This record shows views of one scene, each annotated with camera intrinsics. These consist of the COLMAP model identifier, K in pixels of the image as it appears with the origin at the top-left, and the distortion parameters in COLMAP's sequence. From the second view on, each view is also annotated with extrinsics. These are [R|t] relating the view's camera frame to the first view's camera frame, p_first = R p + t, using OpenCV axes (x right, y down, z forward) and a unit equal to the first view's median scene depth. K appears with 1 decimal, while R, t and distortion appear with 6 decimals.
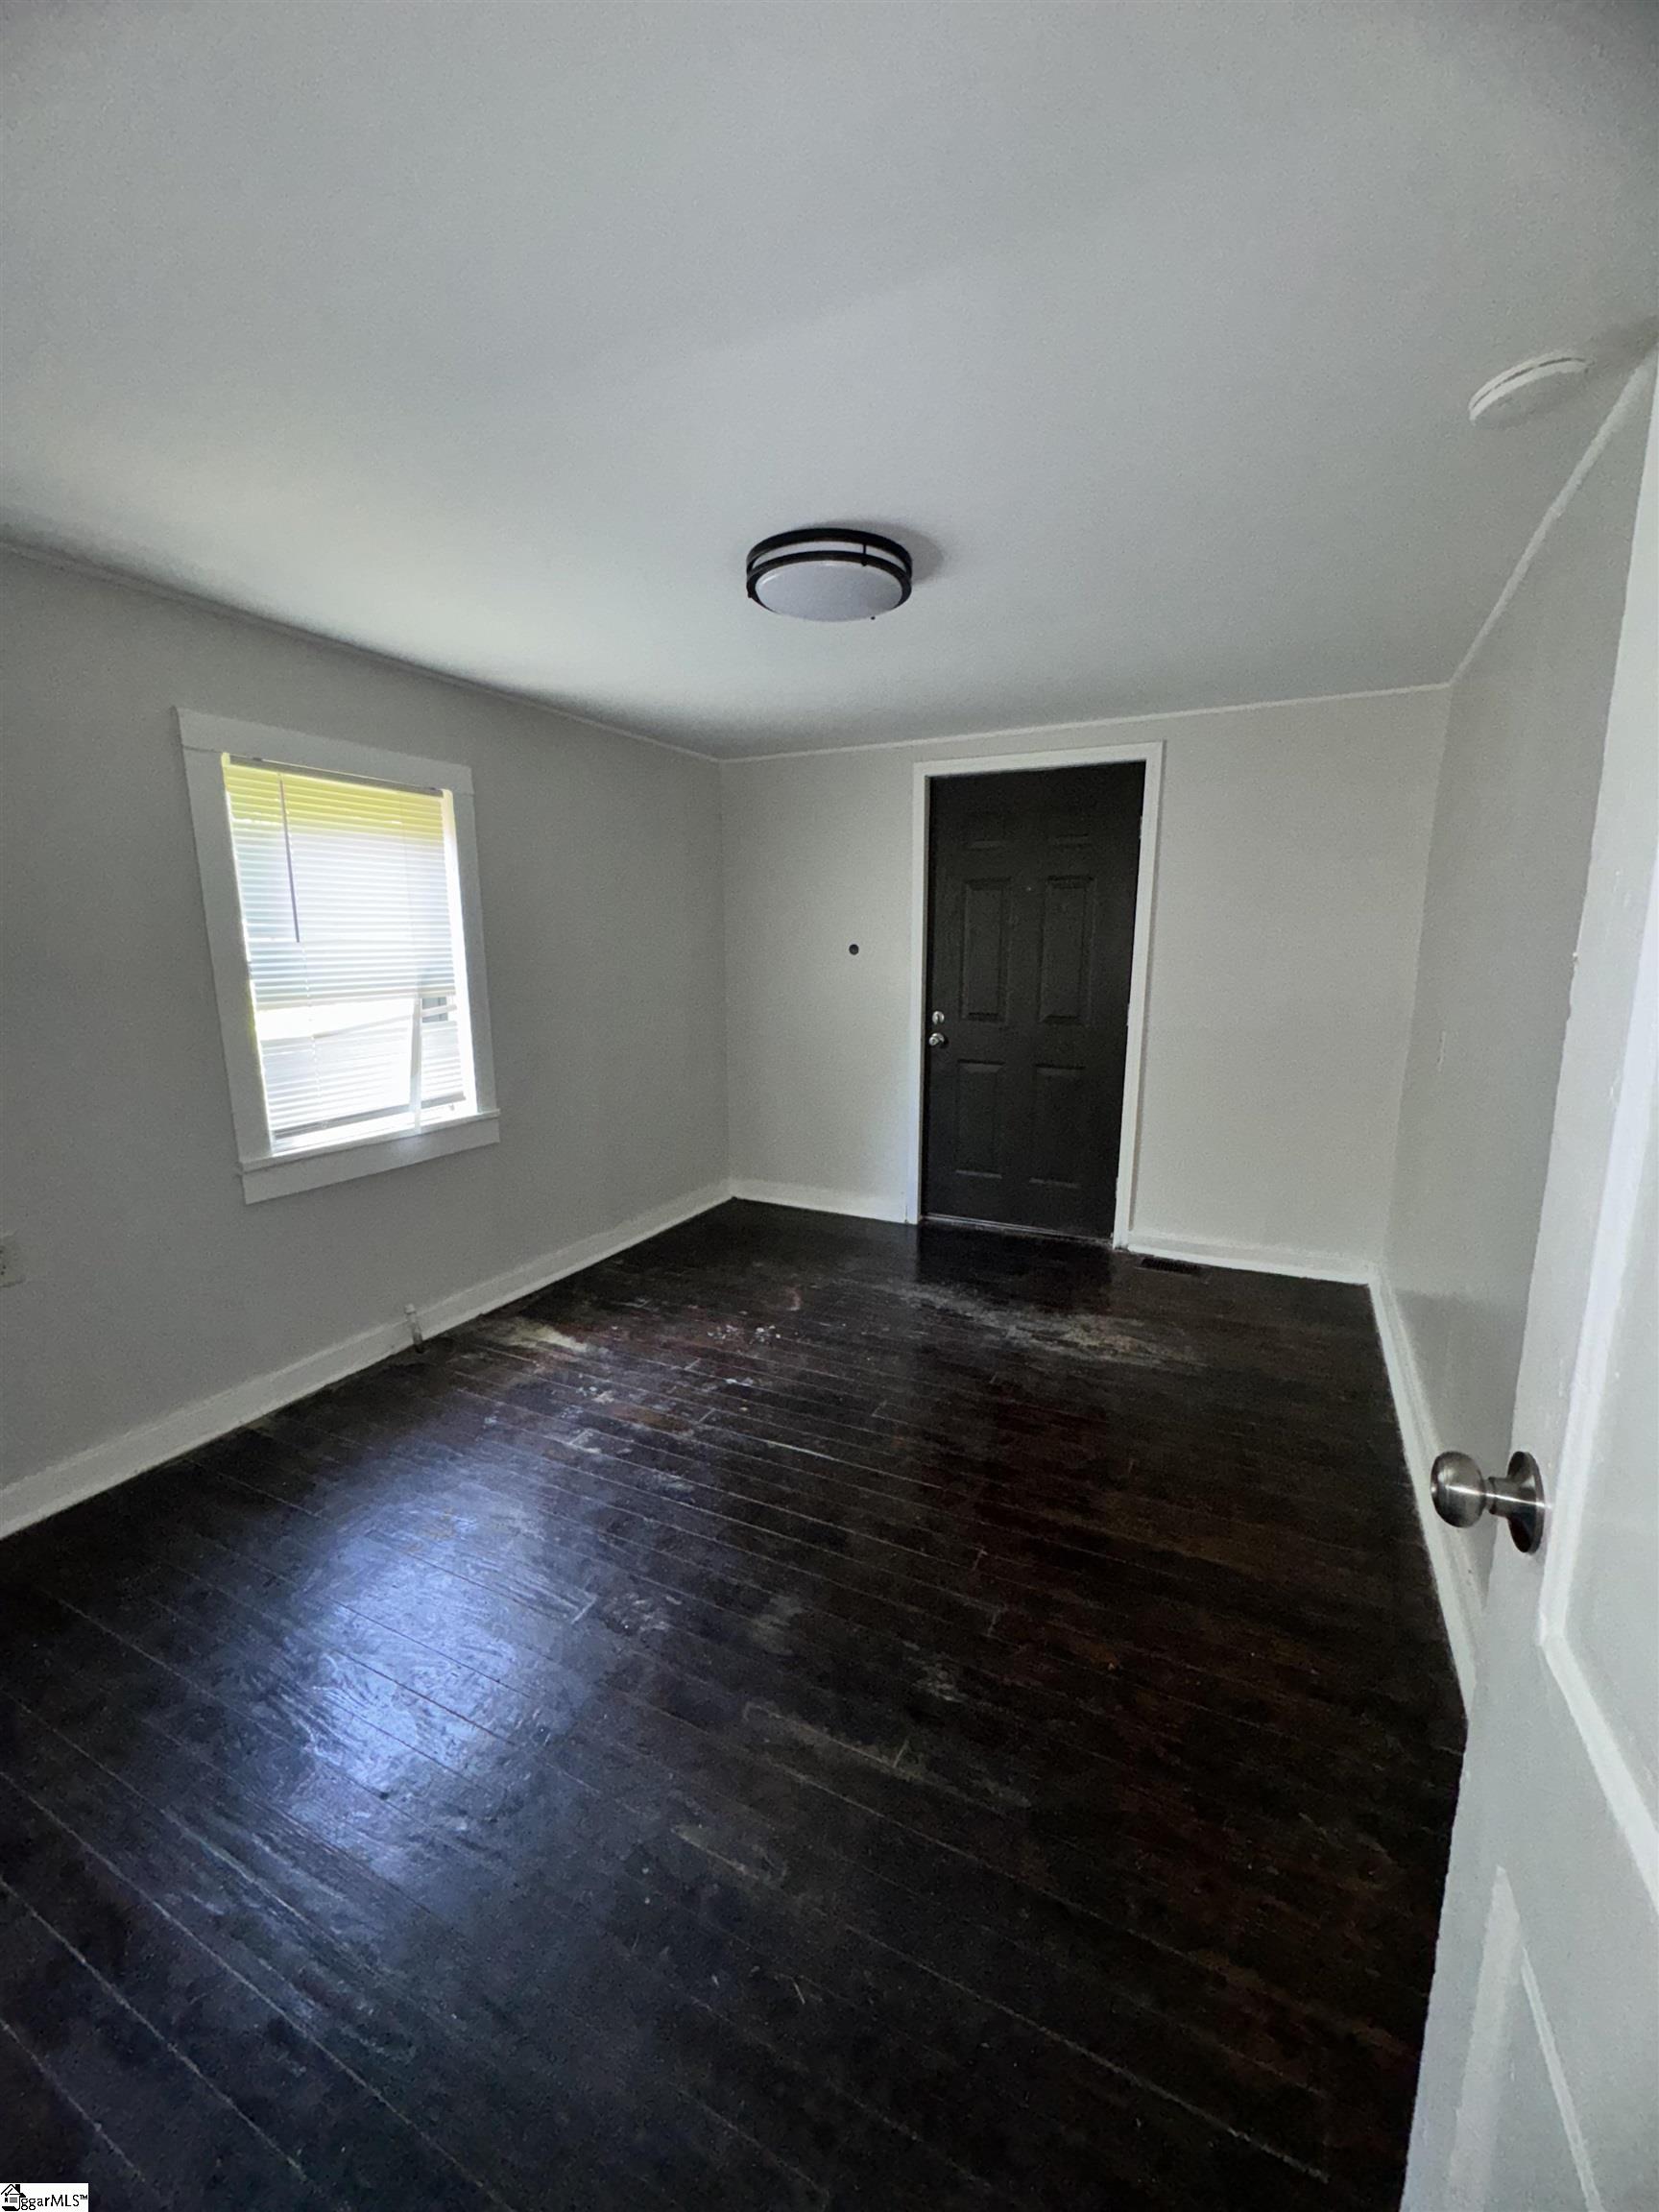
lens RADIAL K [[896.7, 0, 839.4], [0, 896.7, 1101.5], [0, 0, 1]] dist [-0.011393, 0.000355]
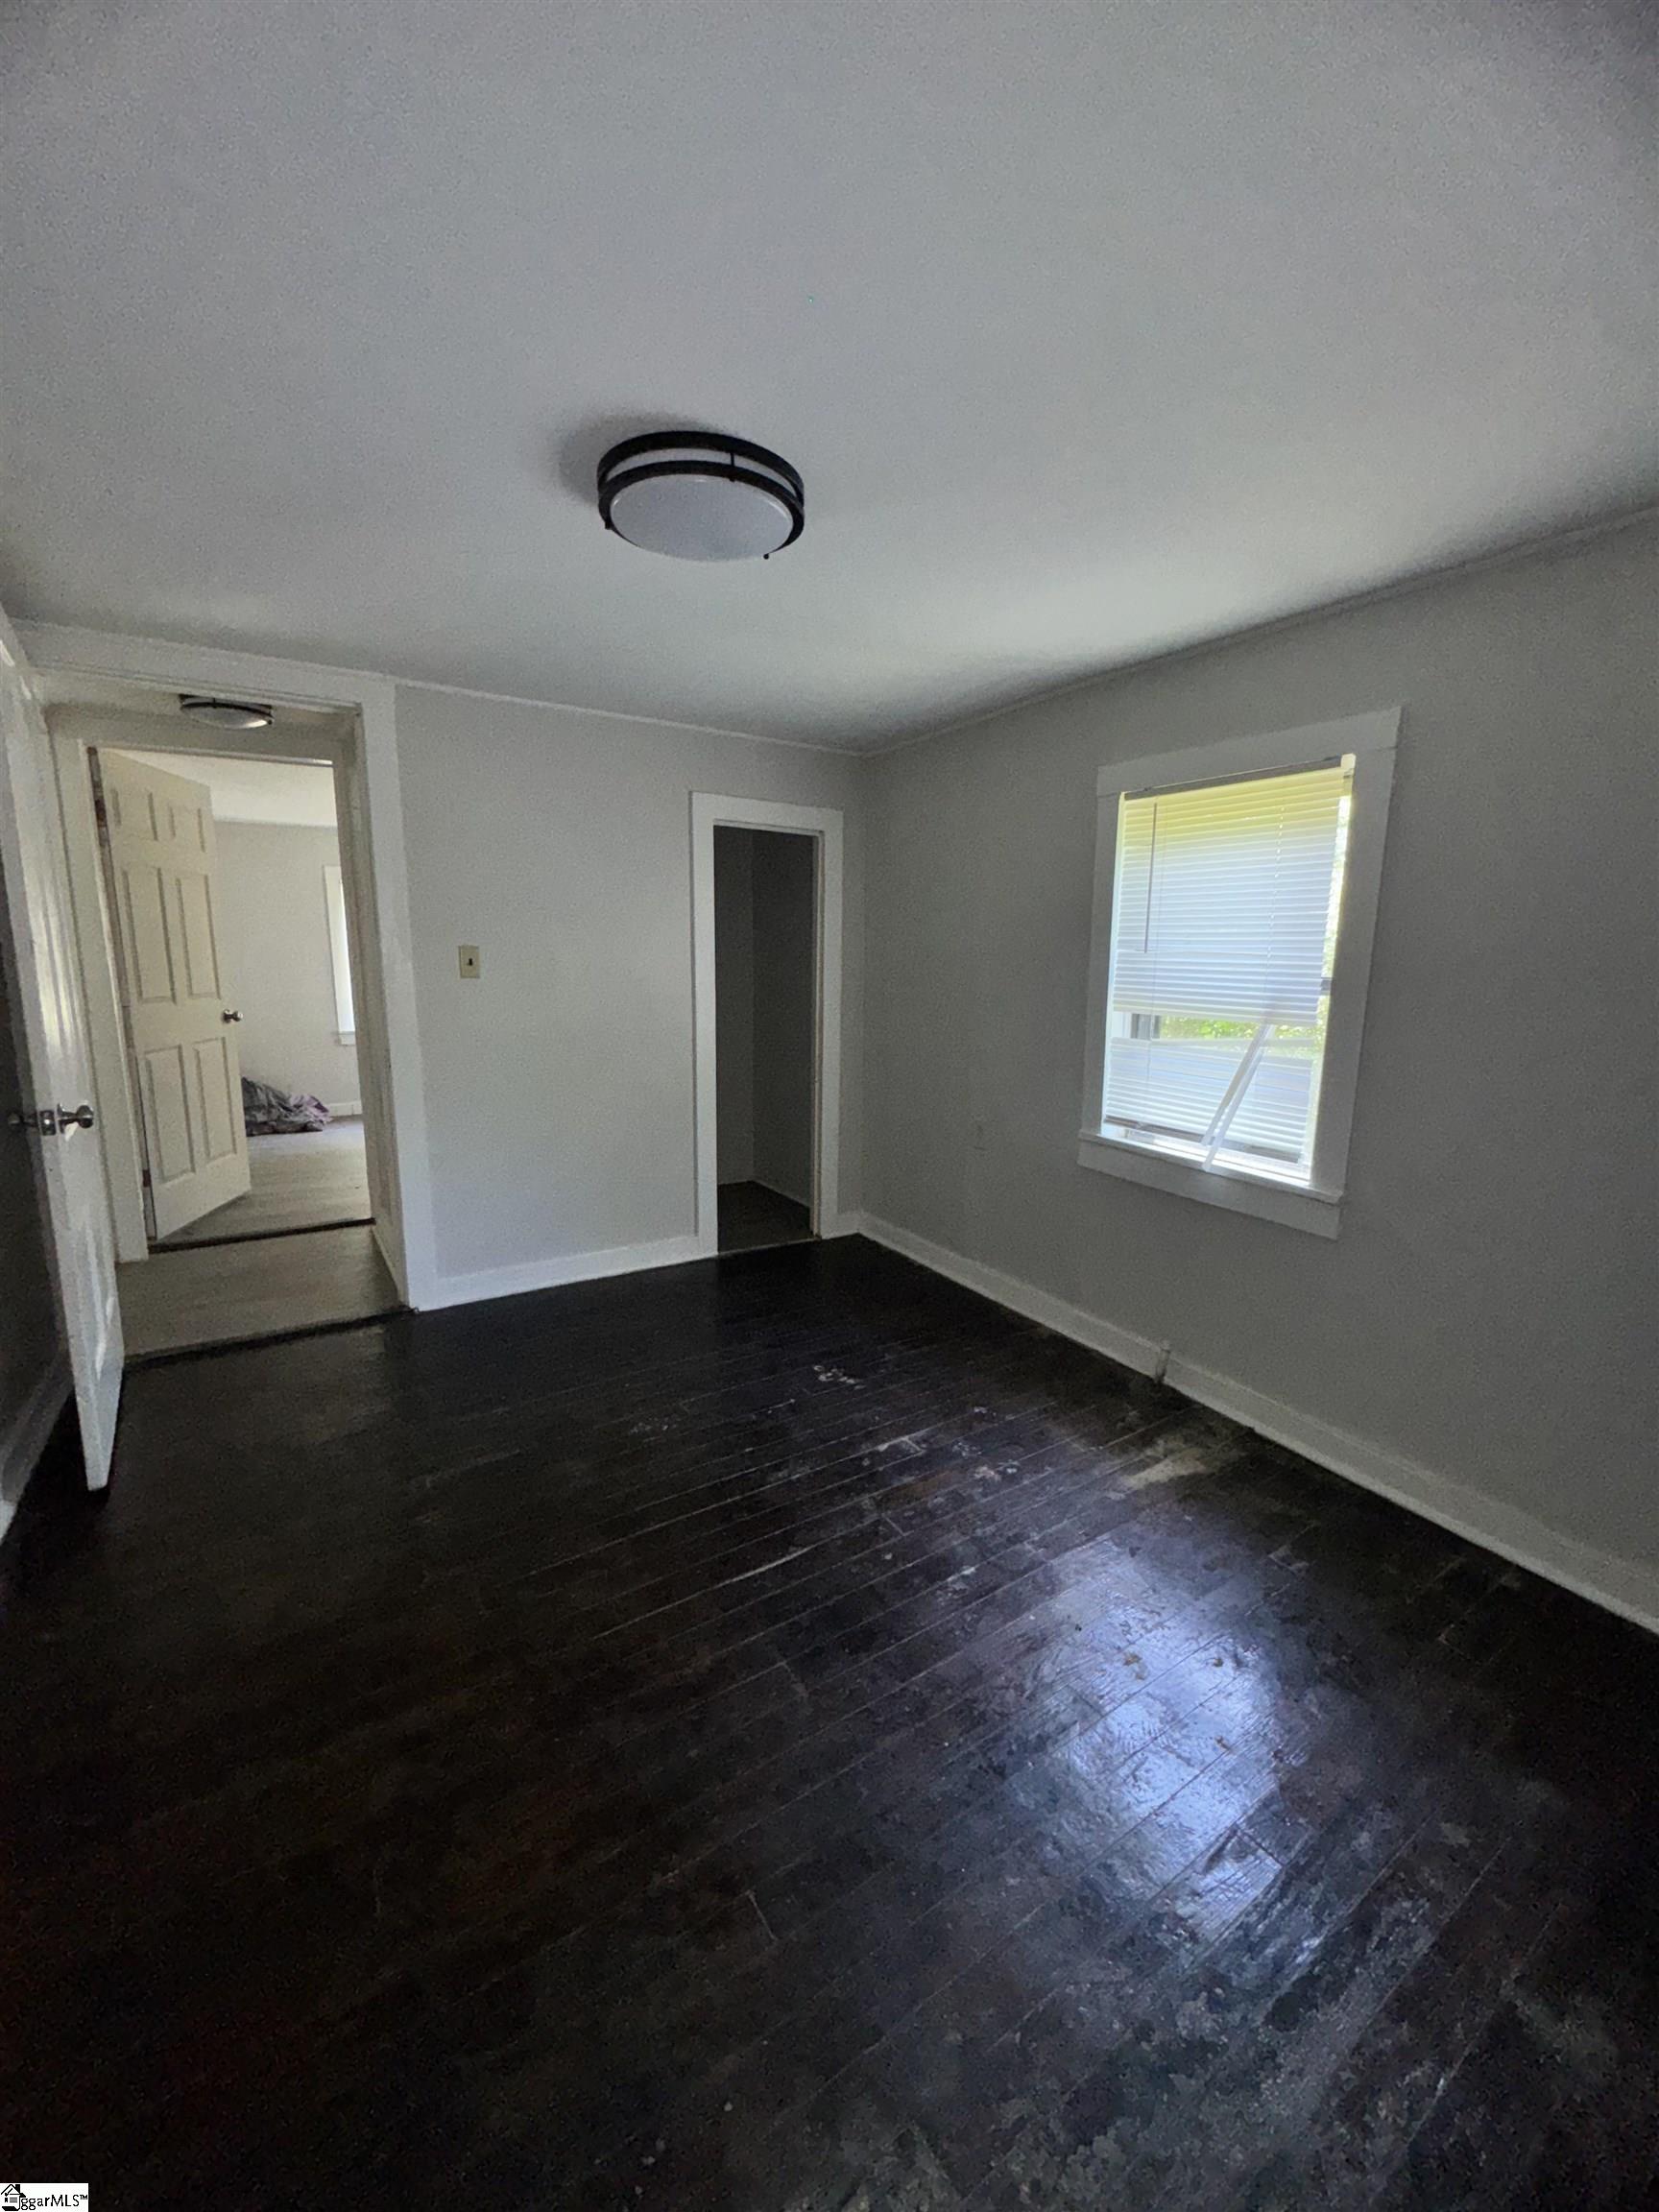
lens RADIAL K [[896.7, 0, 845.1], [0, 896.7, 1109.2], [0, 0, 1]] dist [-0.011393, 0.000355]
pose [[-0.522377, 0.145019, -0.840293, 0.481499], [-0.166996, 0.948952, 0.267586, -0.212610], [0.836203, 0.280106, -0.471493, 1.171024]]
